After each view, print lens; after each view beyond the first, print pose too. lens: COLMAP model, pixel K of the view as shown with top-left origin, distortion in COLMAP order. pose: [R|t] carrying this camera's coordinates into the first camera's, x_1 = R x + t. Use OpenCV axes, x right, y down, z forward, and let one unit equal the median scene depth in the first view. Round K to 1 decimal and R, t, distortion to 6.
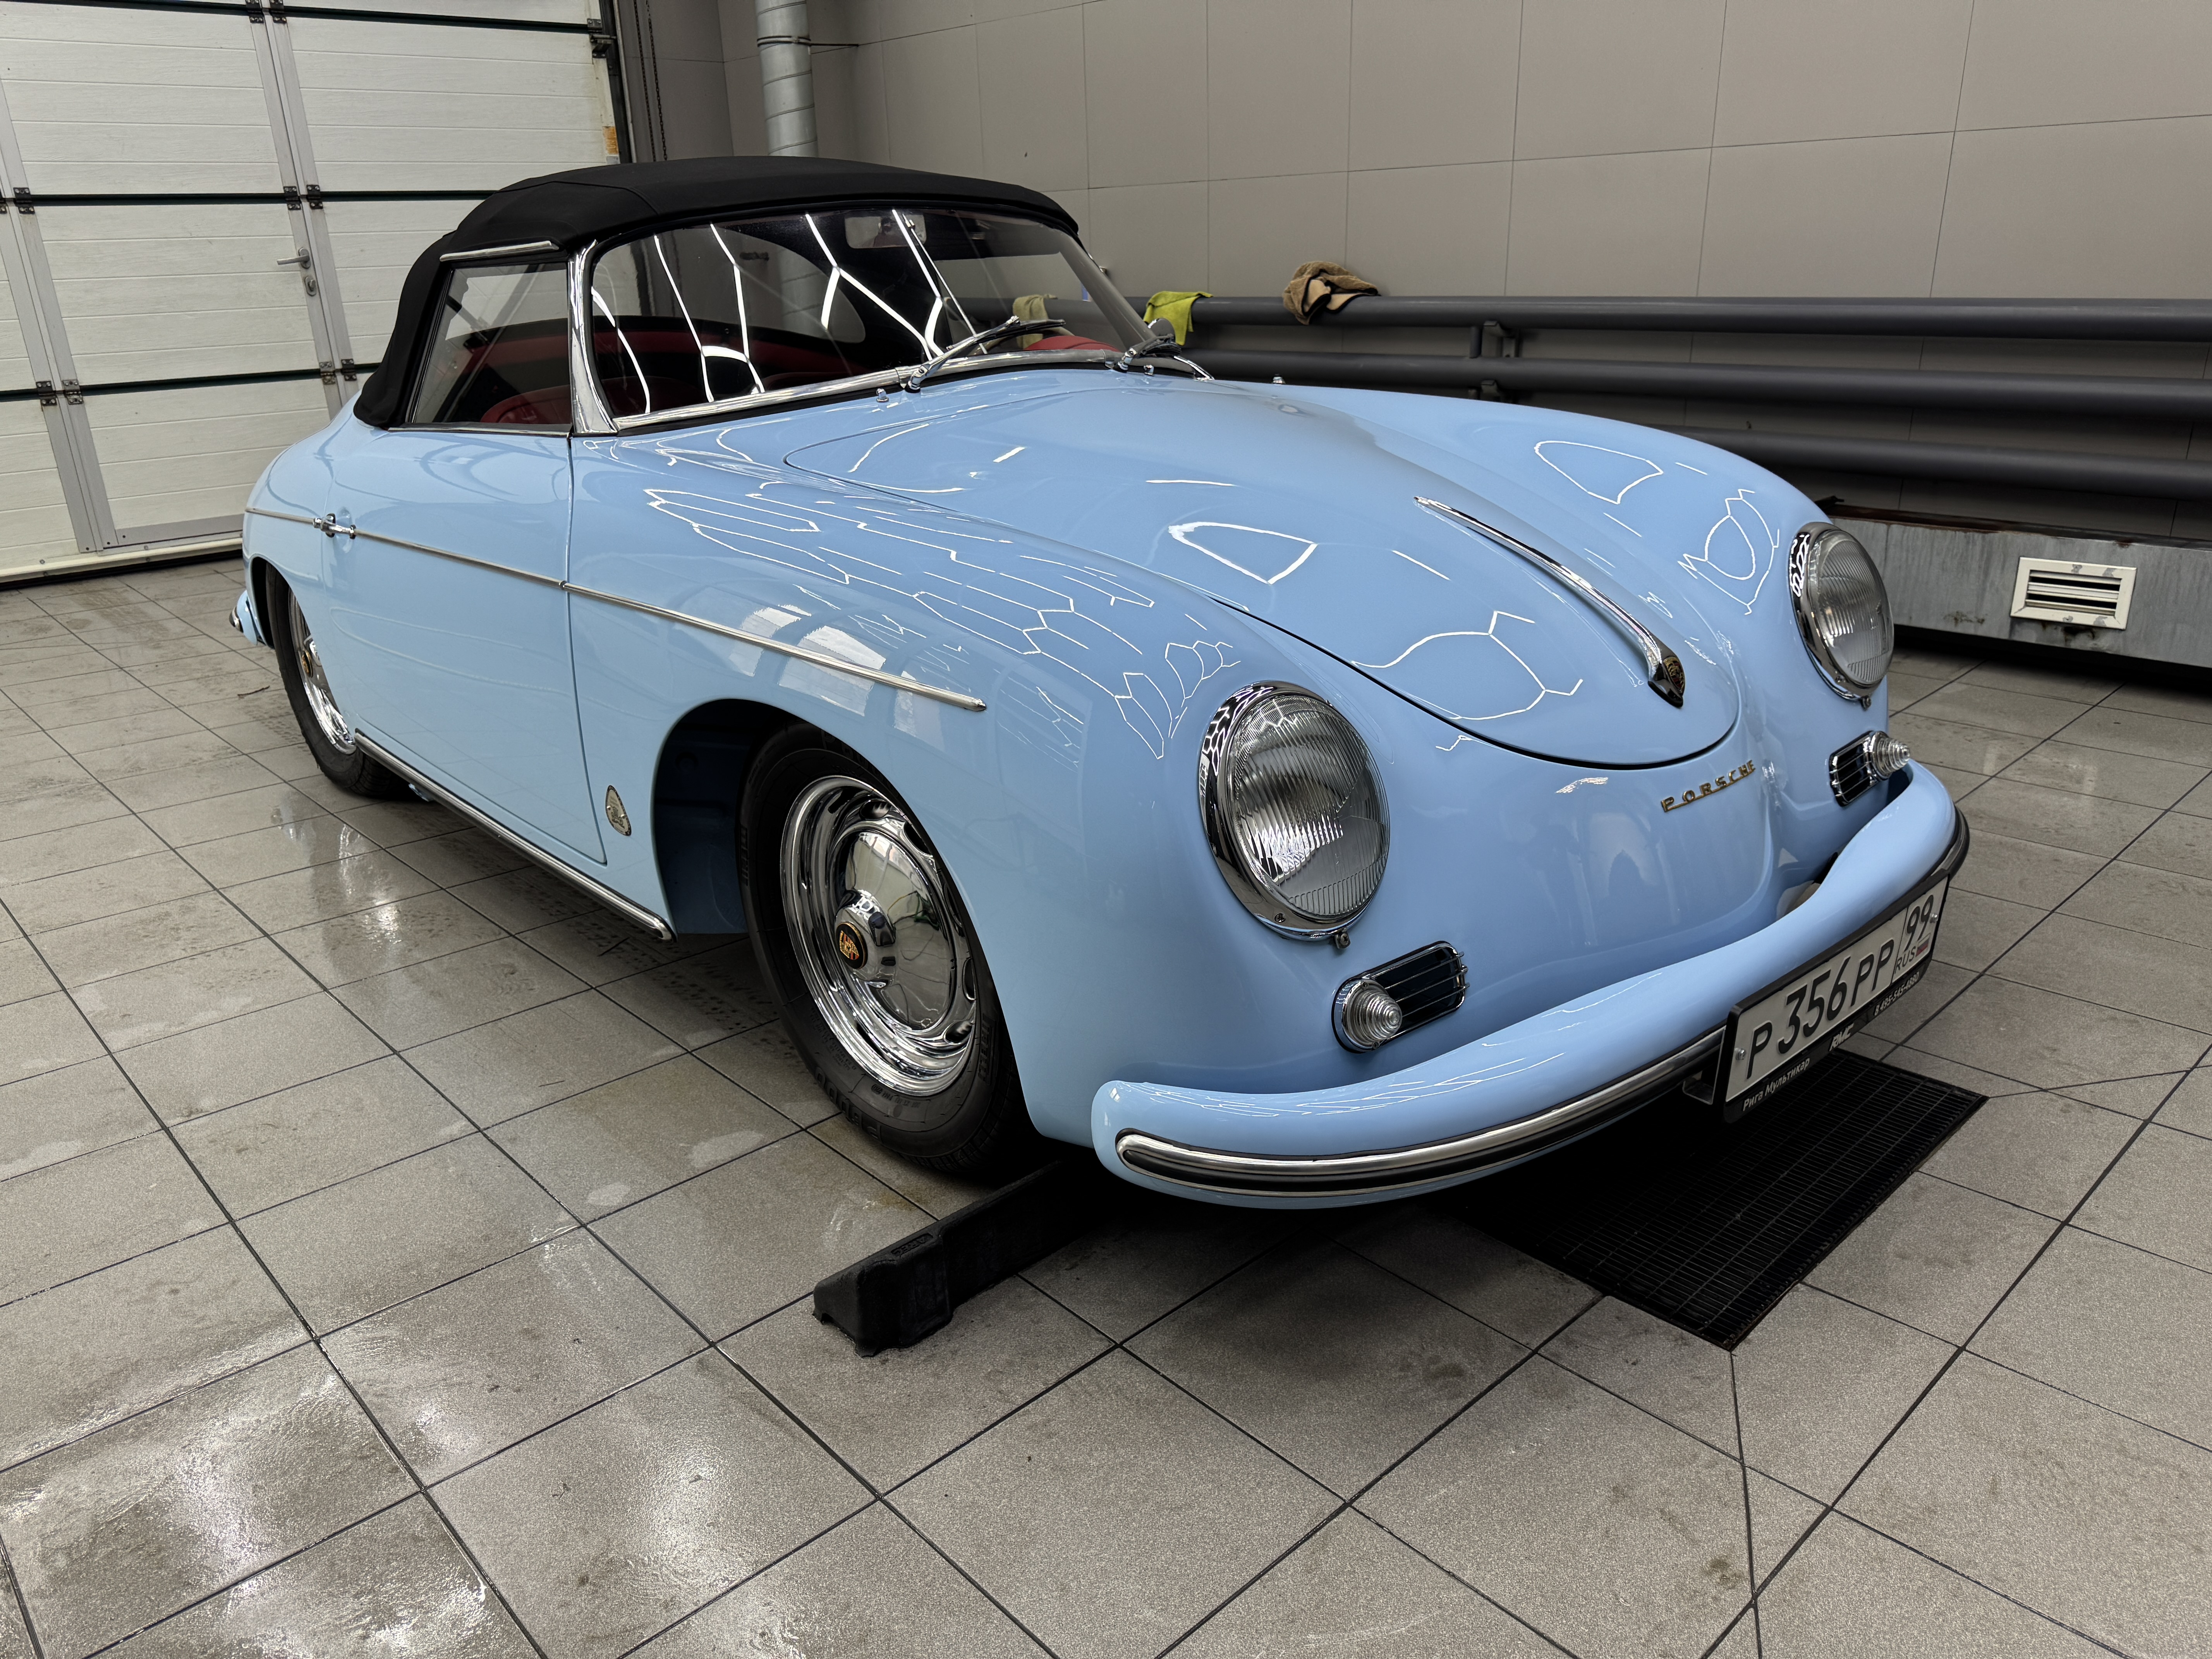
lens RADIAL K [[1599.5, 0, 1106.0], [0, 1599.5, 829.5], [0, 0, 1]] dist [0.002995, -0.000979]
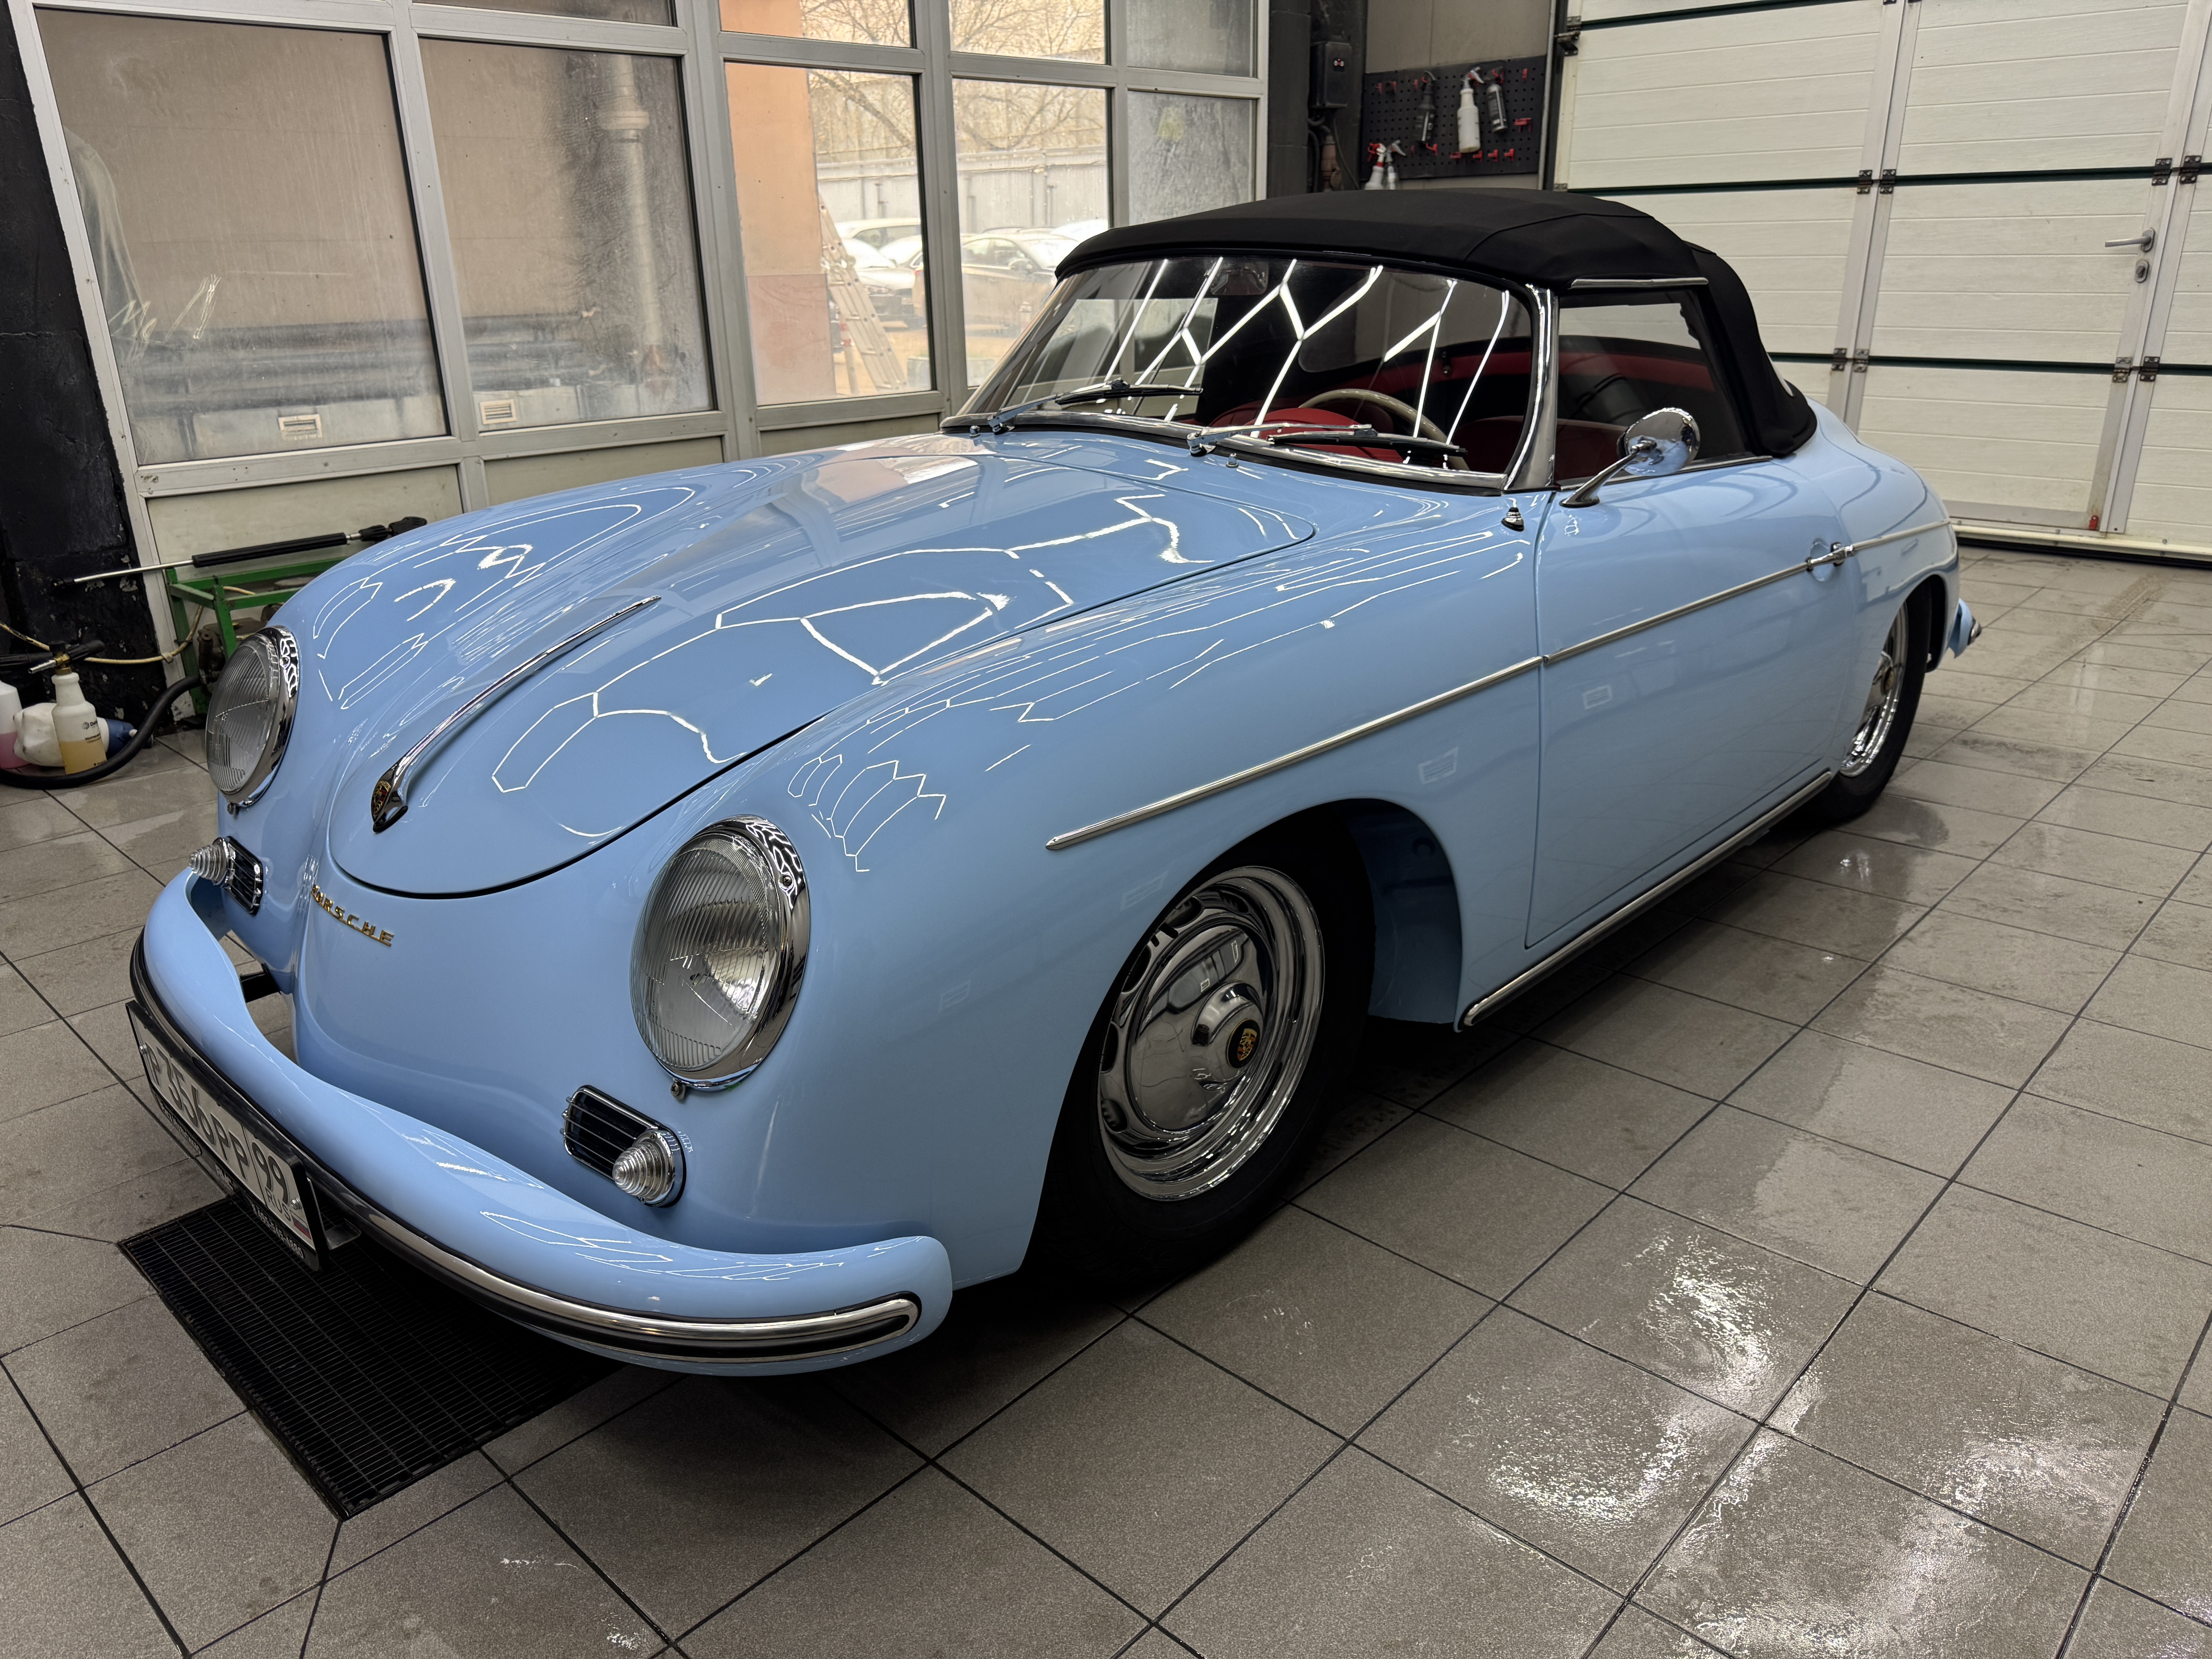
lens RADIAL K [[1599.5, 0, 1106.0], [0, 1599.5, 829.5], [0, 0, 1]] dist [0.002995, -0.000979]
pose [[0.054690, 0.375023, -0.925401, 0.442323], [-0.330927, 0.881216, 0.337559, -0.191320], [0.942070, 0.287779, 0.172299, 0.428613]]
